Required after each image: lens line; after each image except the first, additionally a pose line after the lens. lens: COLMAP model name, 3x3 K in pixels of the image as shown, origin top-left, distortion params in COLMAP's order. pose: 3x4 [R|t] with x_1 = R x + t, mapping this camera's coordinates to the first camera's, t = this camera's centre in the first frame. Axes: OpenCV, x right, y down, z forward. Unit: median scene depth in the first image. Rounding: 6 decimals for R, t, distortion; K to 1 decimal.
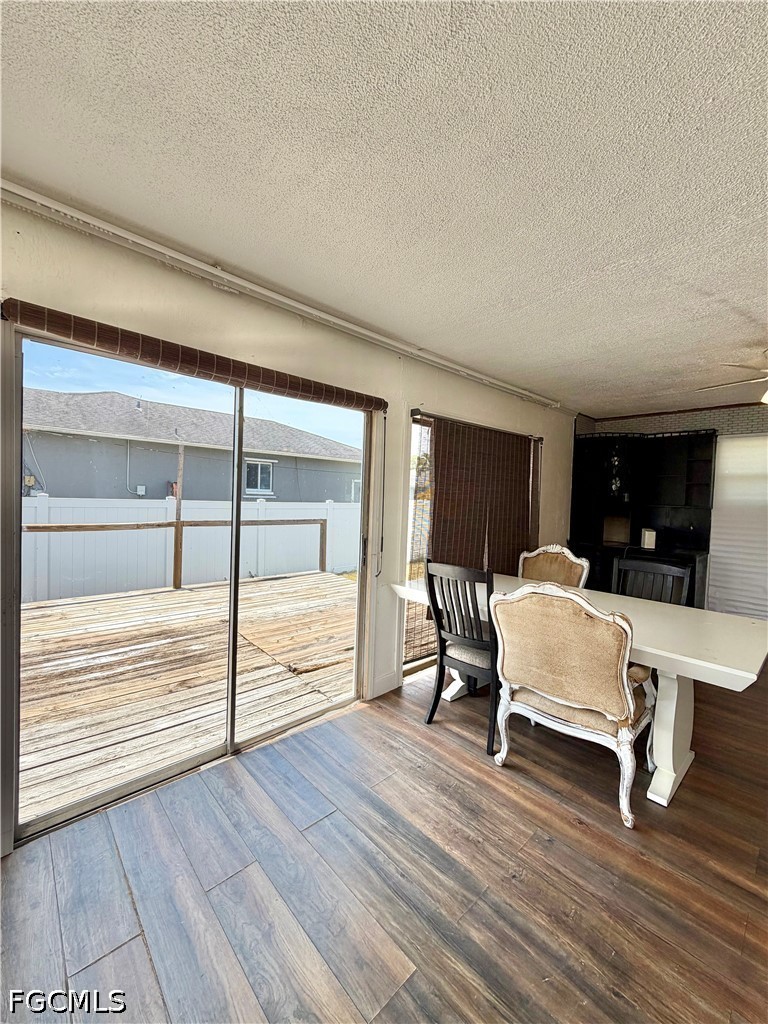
lens RADIAL K [[406.2, 0, 384.2], [0, 406.2, 509.6], [0, 0, 1]] dist [0.000669, -0.000510]
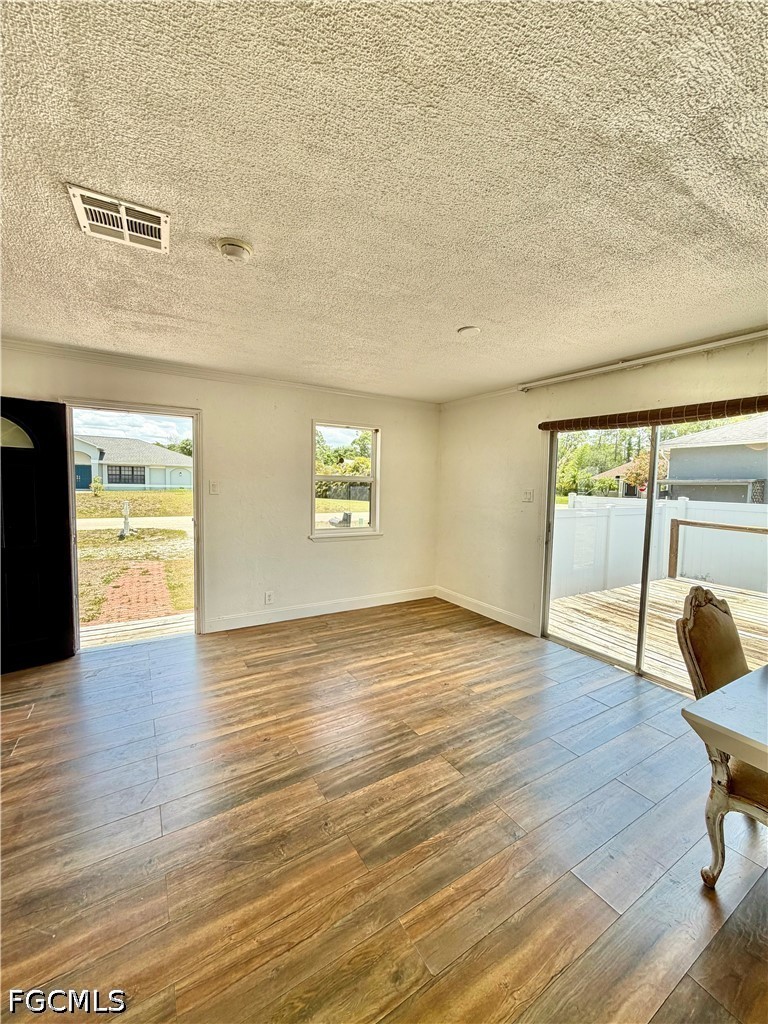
lens RADIAL K [[406.2, 0, 384.2], [0, 406.2, 509.6], [0, 0, 1]] dist [0.000669, -0.000510]
pose [[-0.200374, 0.031149, -0.979224, 0.968749], [-0.059173, 0.997285, 0.043831, -0.003275], [0.977931, 0.066726, -0.197987, 0.278750]]
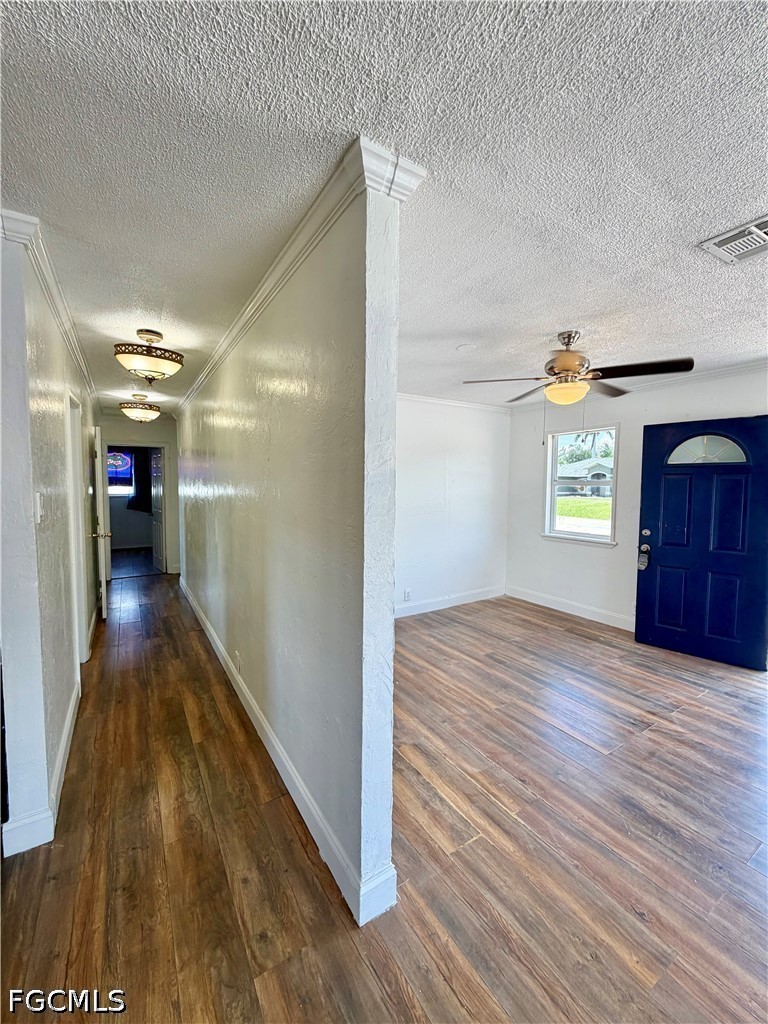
lens RADIAL K [[408.1, 0, 385.3], [0, 408.1, 510.1], [0, 0, 1]] dist [0.001577, 0.000399]
pose [[-0.982436, -0.048090, 0.180297, 0.878964], [-0.030295, 0.994507, 0.100185, -0.012267], [-0.184125, 0.092963, -0.978497, 0.480048]]
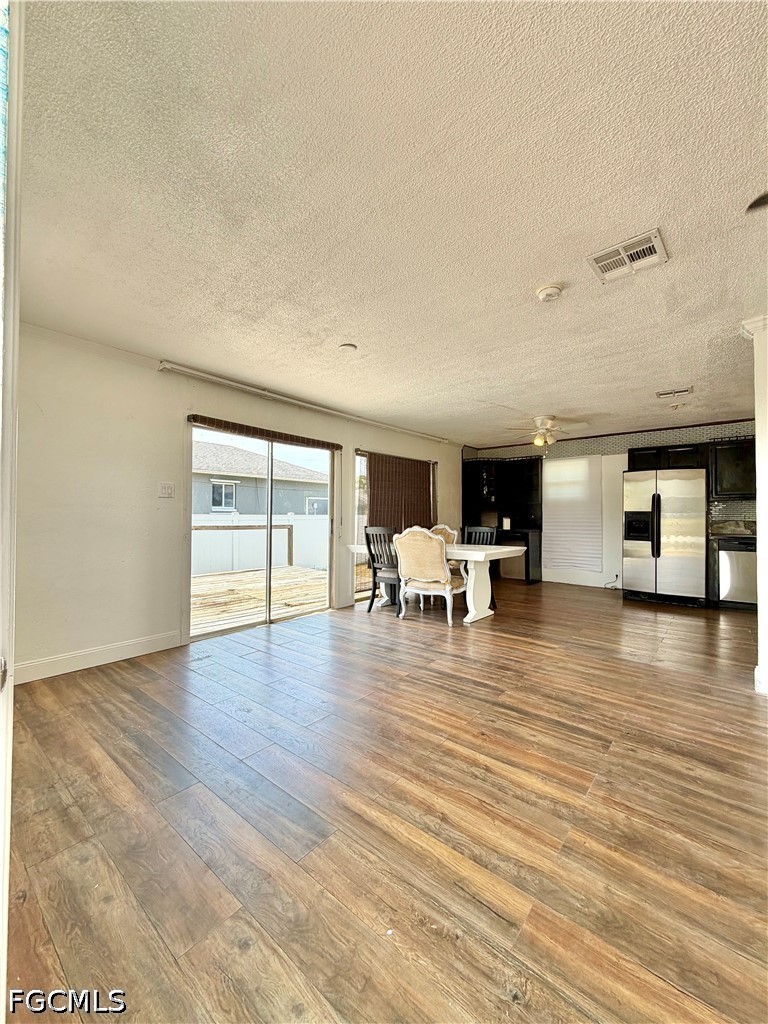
lens RADIAL K [[406.2, 0, 384.2], [0, 406.2, 509.6], [0, 0, 1]] dist [0.000669, -0.000510]
pose [[0.991603, -0.026979, 0.126471, -0.043763], [0.033036, 0.998393, -0.046042, 0.119623], [-0.125026, 0.049834, 0.990901, -0.842050]]
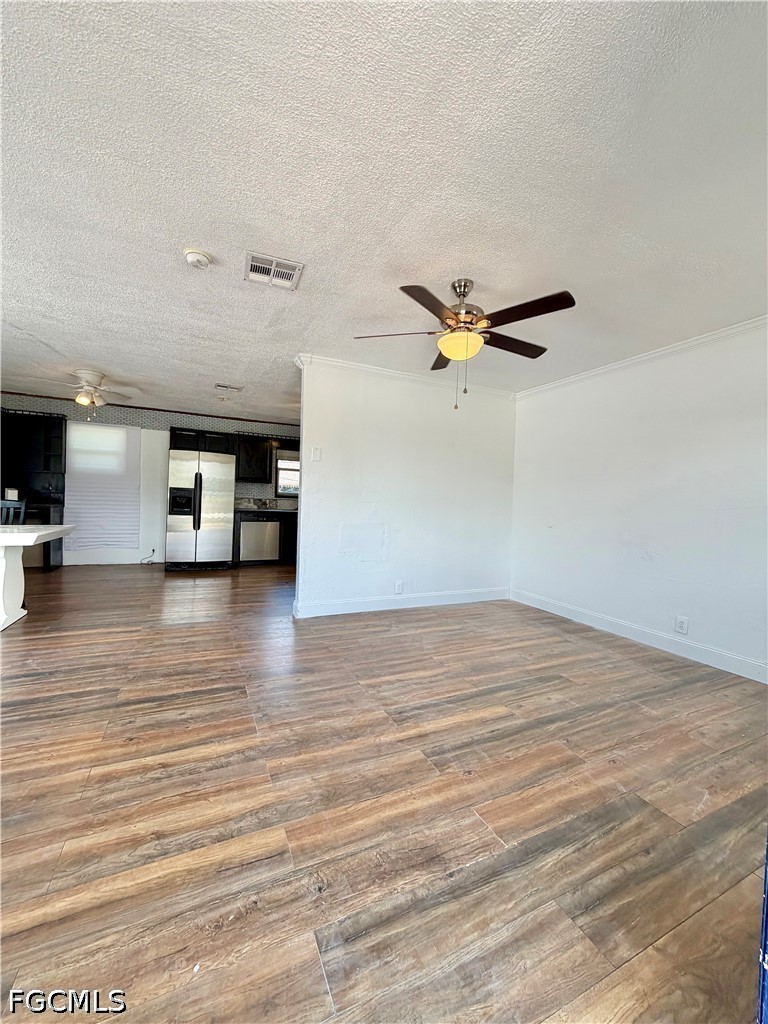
lens RADIAL K [[406.2, 0, 384.2], [0, 406.2, 509.6], [0, 0, 1]] dist [0.000669, -0.000510]
pose [[0.304149, -0.040169, 0.951777, -0.263990], [0.007988, 0.999183, 0.039617, 0.115690], [-0.952591, -0.004447, 0.304221, -0.679615]]
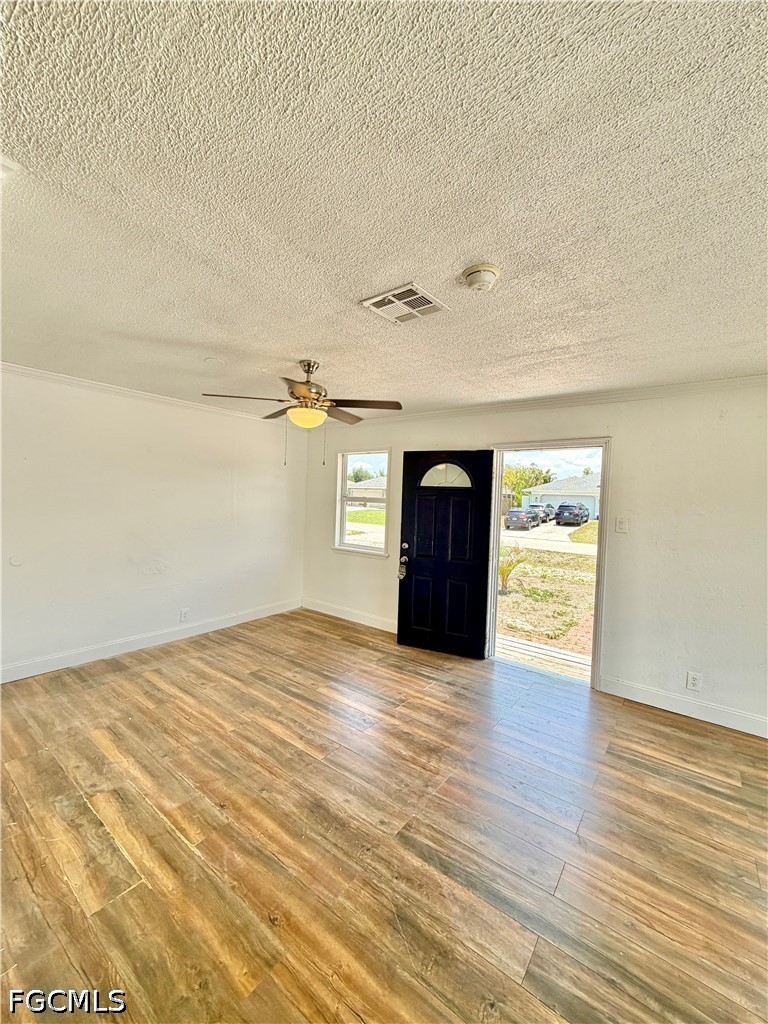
lens RADIAL K [[406.2, 0, 384.2], [0, 406.2, 509.6], [0, 0, 1]] dist [0.000669, -0.000510]
pose [[-0.983414, -0.060115, -0.171122, 0.617031], [-0.070871, 0.995829, 0.057454, -0.045858], [0.166954, 0.068628, -0.983573, 0.479674]]
